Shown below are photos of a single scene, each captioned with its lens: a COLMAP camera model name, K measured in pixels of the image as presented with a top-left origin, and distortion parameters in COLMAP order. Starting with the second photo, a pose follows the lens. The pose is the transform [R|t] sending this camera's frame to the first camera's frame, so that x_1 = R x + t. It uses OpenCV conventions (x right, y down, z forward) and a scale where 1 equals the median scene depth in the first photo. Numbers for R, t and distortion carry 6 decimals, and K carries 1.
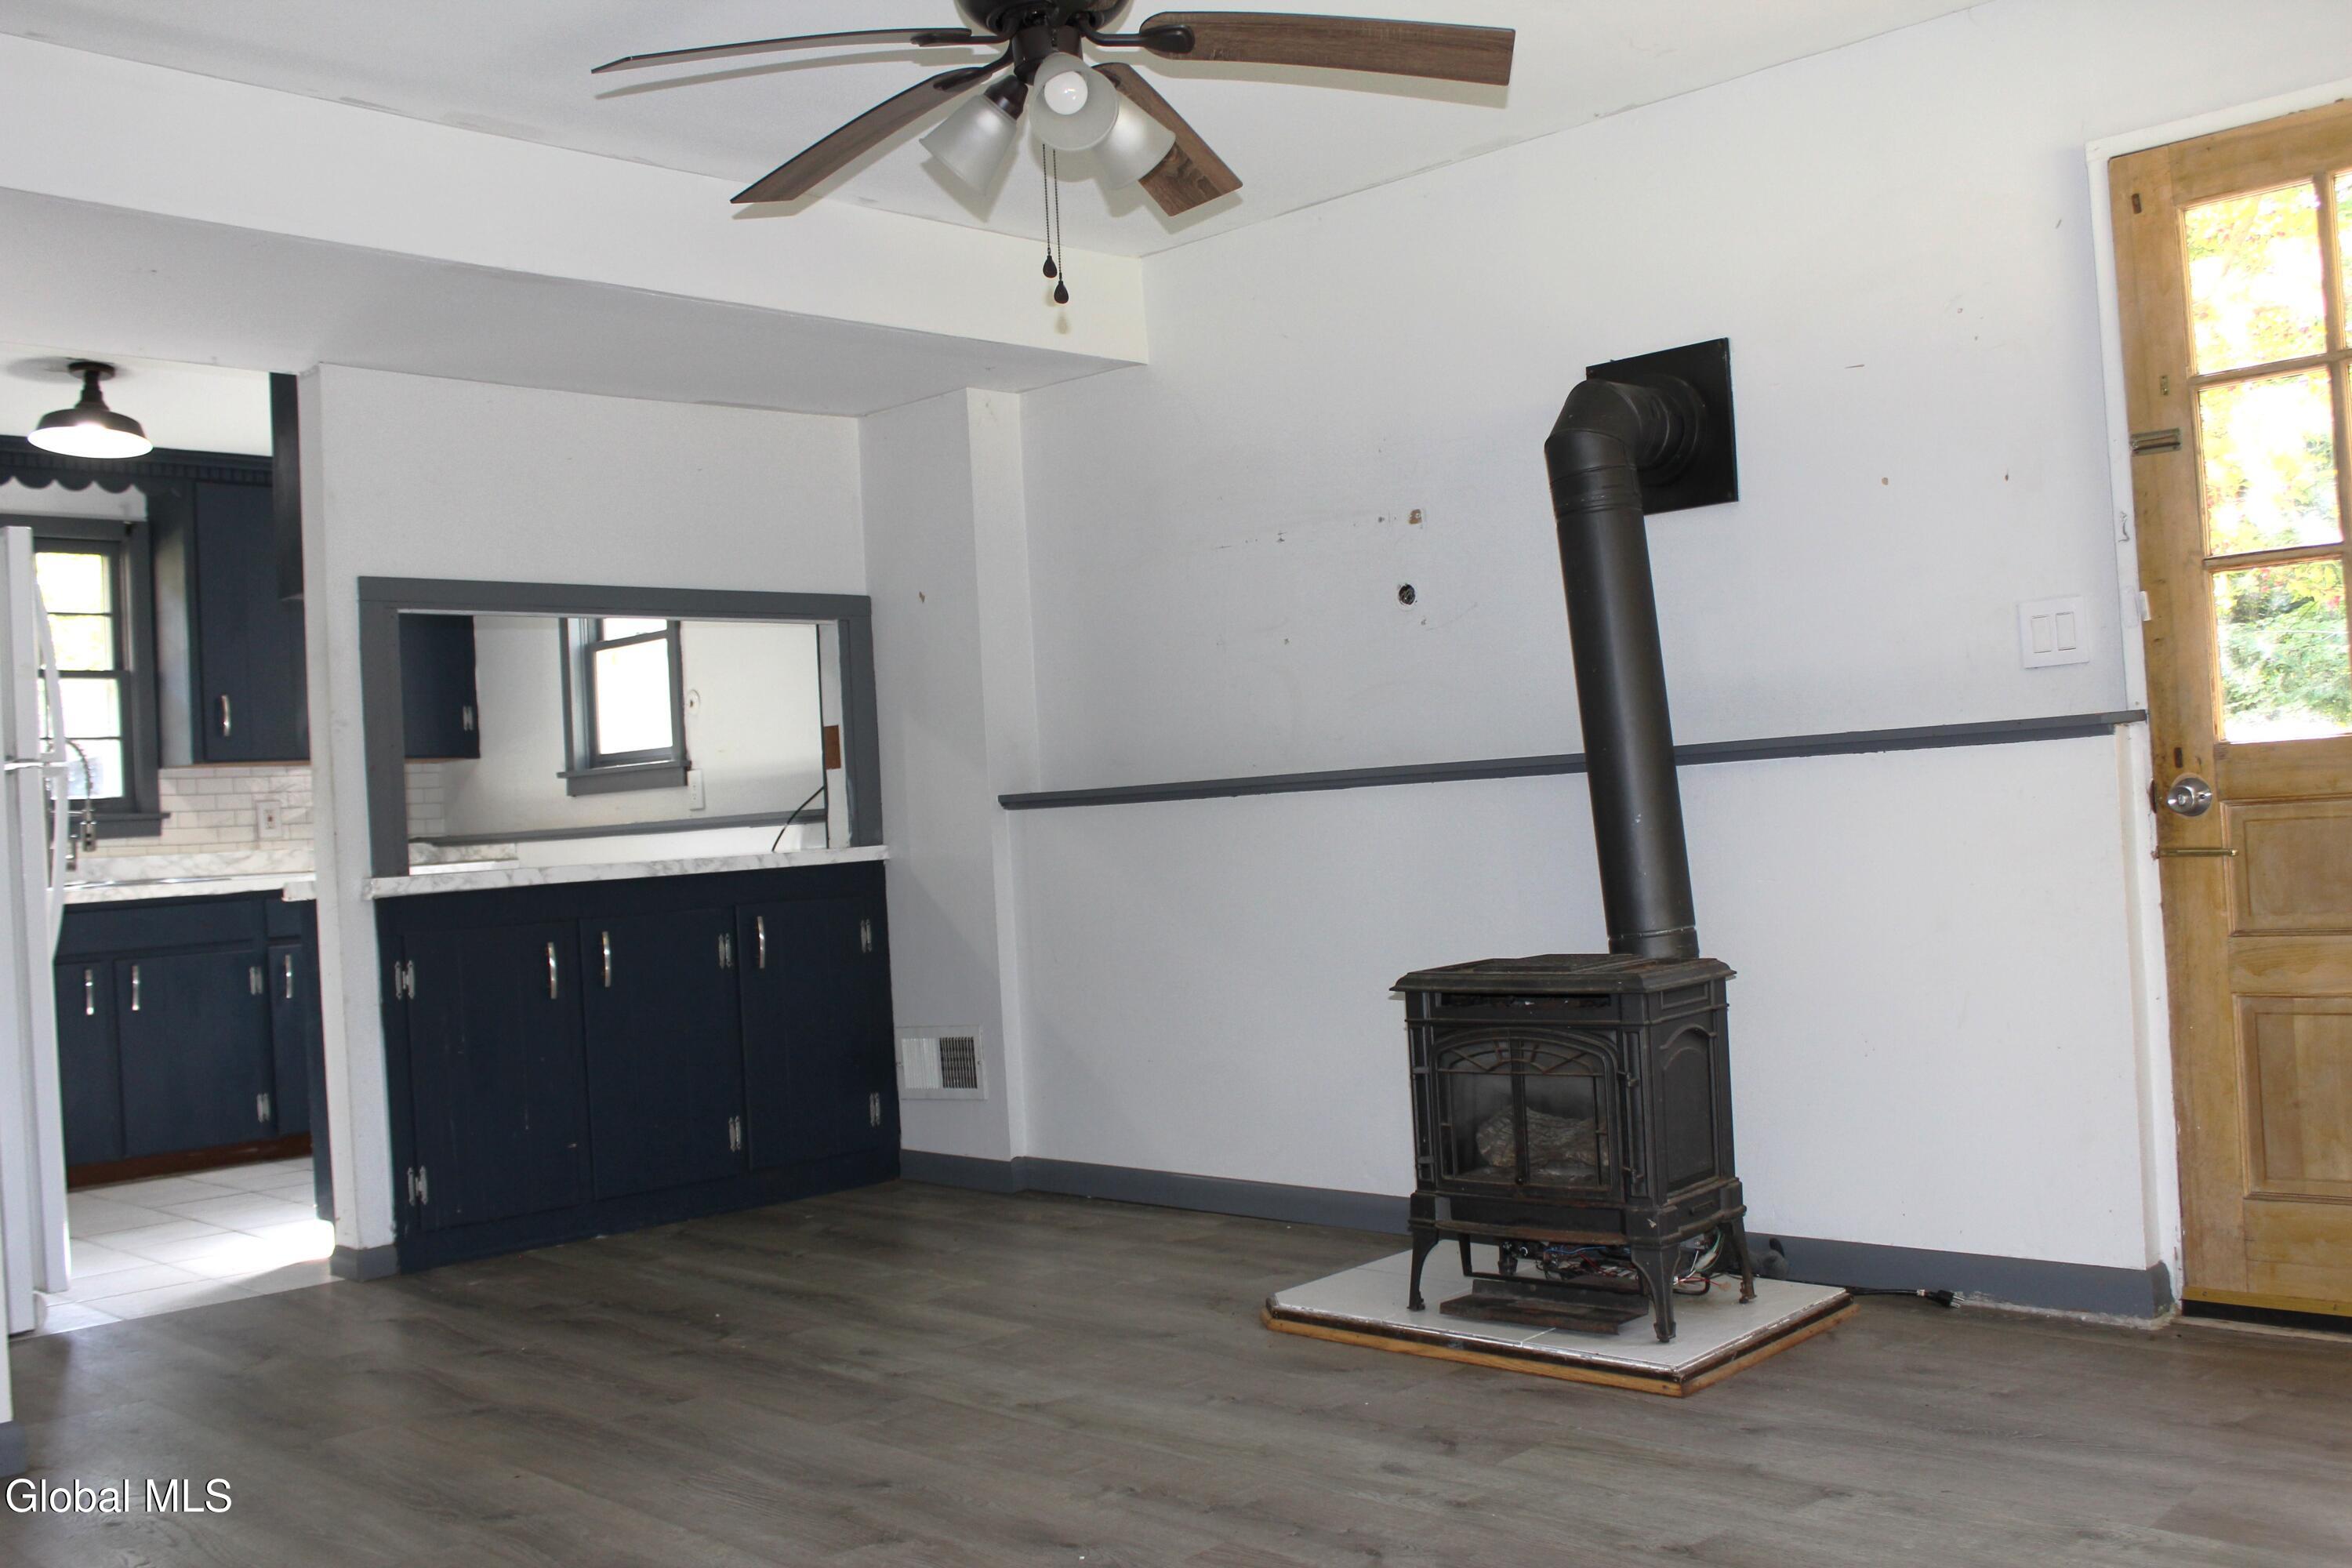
lens RADIAL K [[2280.8, 0, 1176.0], [0, 2280.8, 784.0], [0, 0, 1]] dist [-0.020191, -0.003934]
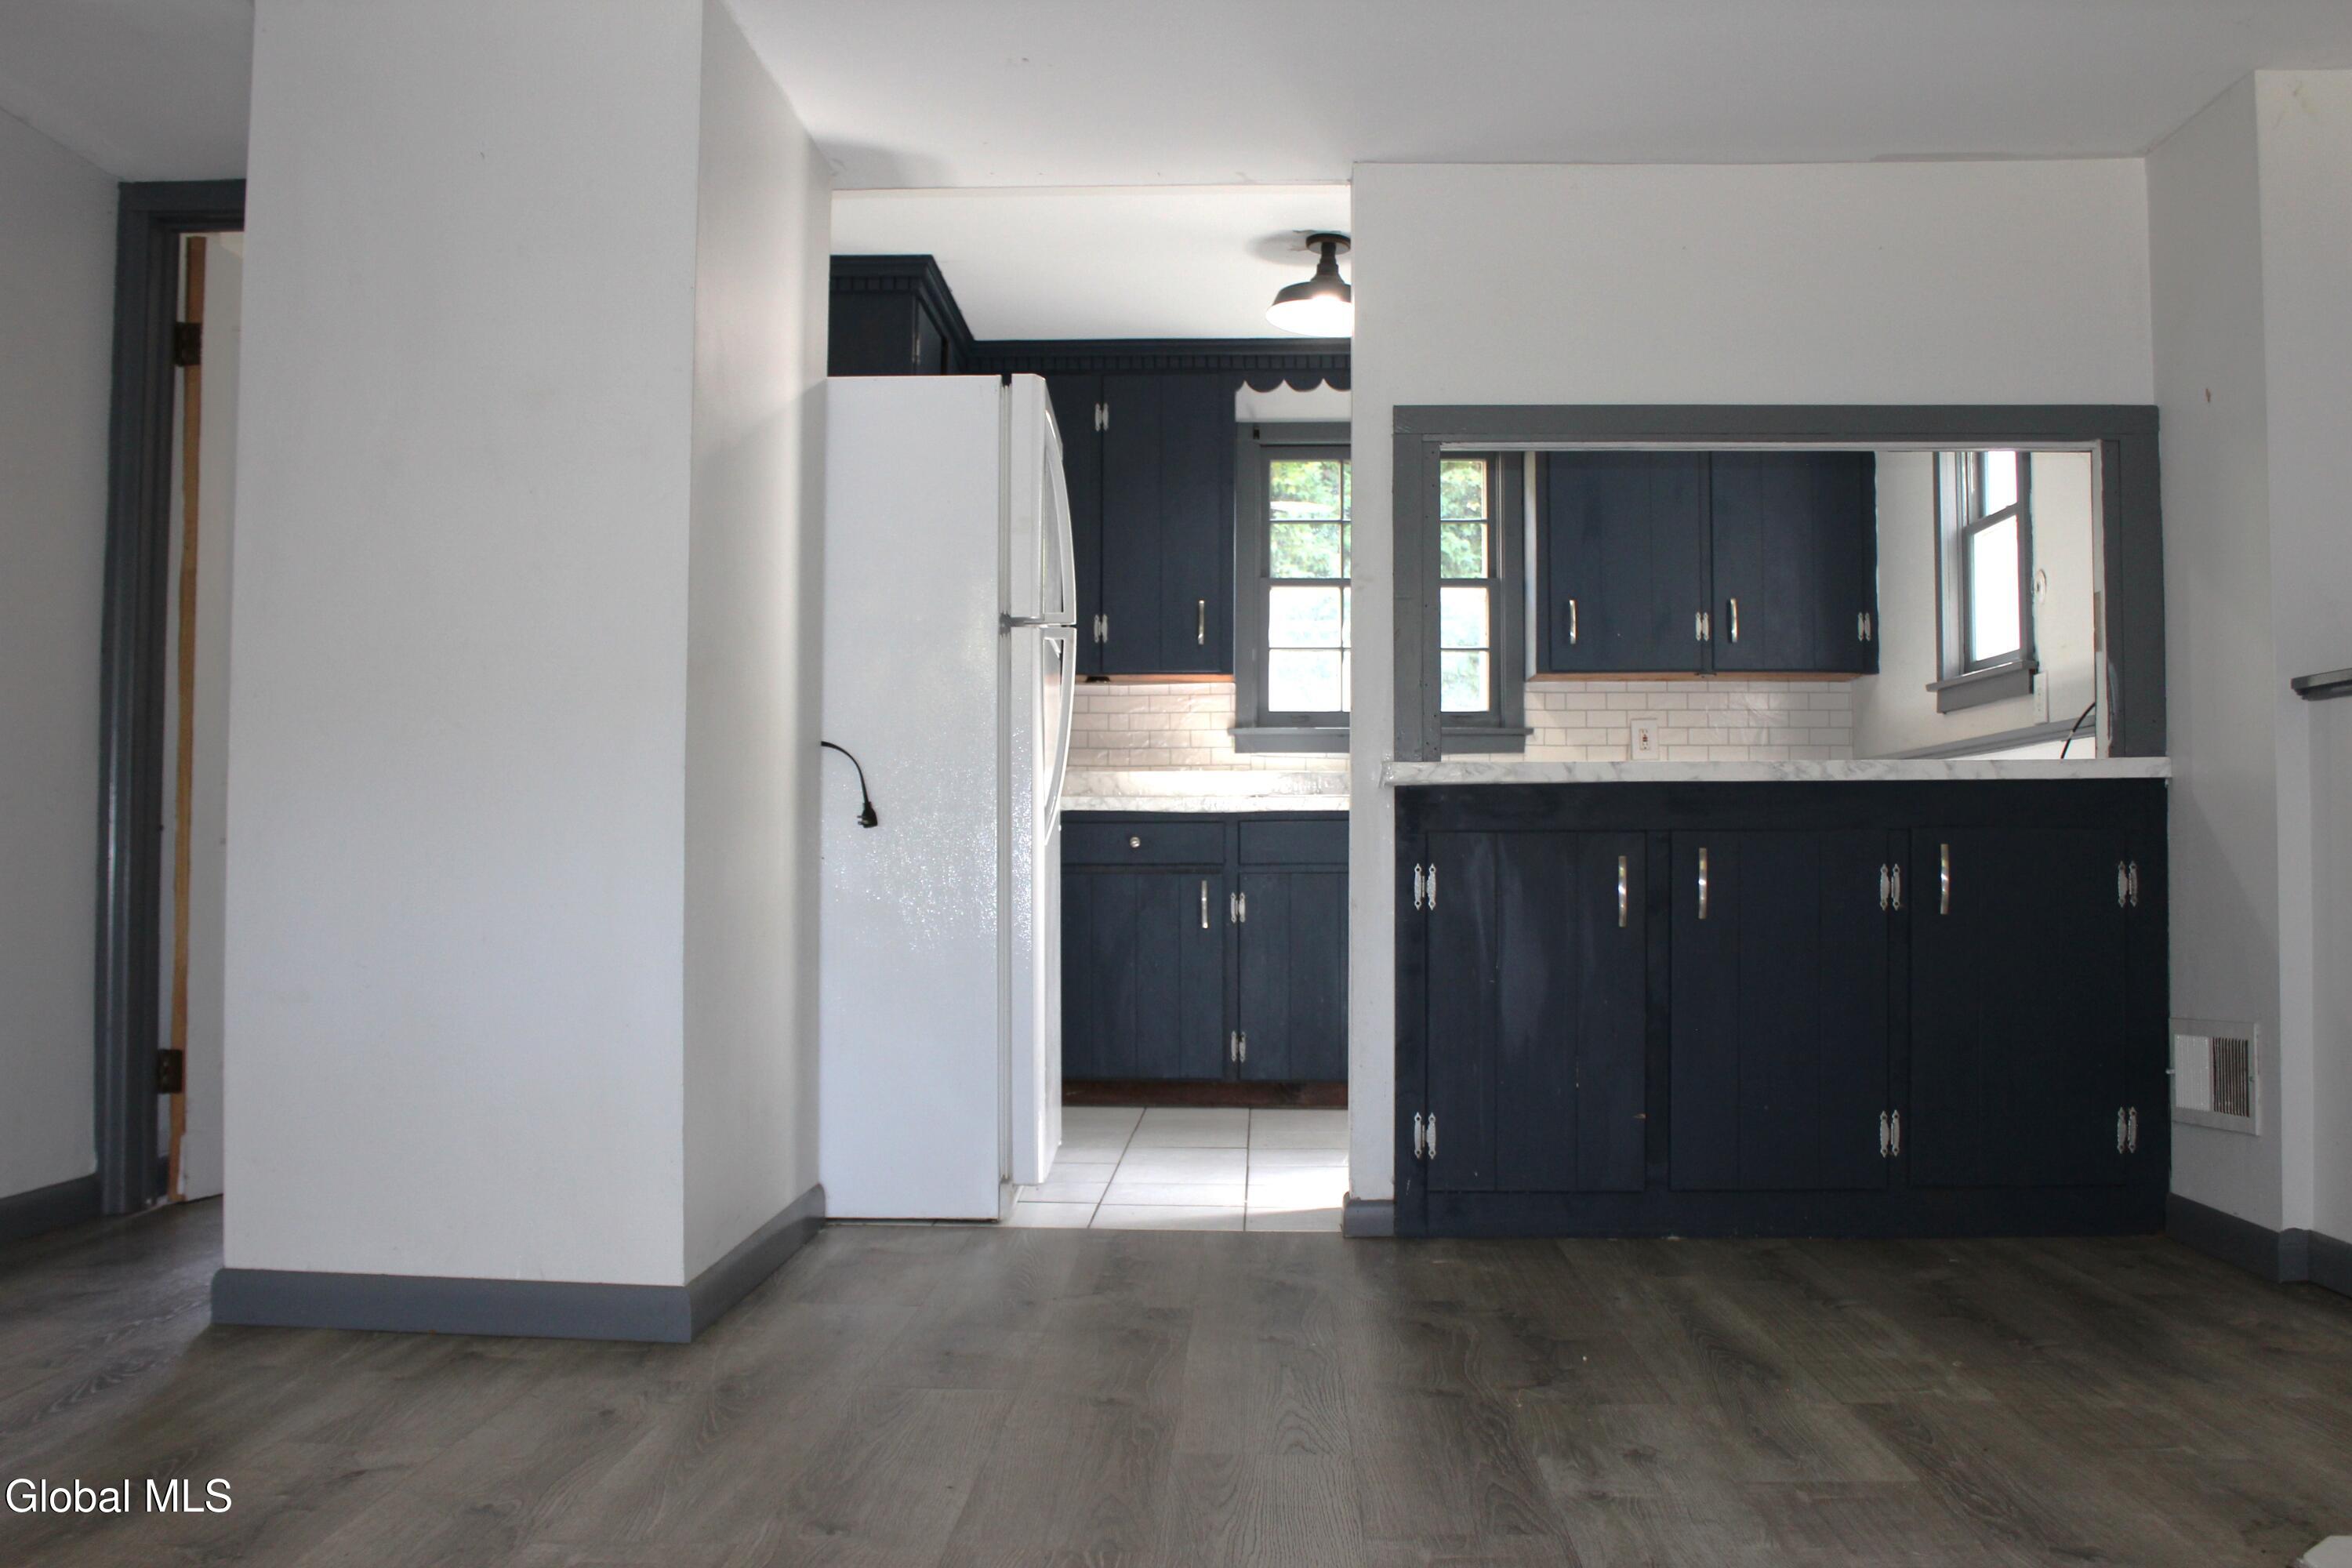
lens RADIAL K [[2284.7, 0, 1178.6], [0, 2284.7, 740.7], [0, 0, 1]] dist [0.007466, 0.021929]
pose [[0.697952, 0.012437, -0.716037, 0.164343], [-0.023337, 0.999713, -0.005383, 0.032472], [0.715765, 0.020468, 0.698042, 0.288335]]
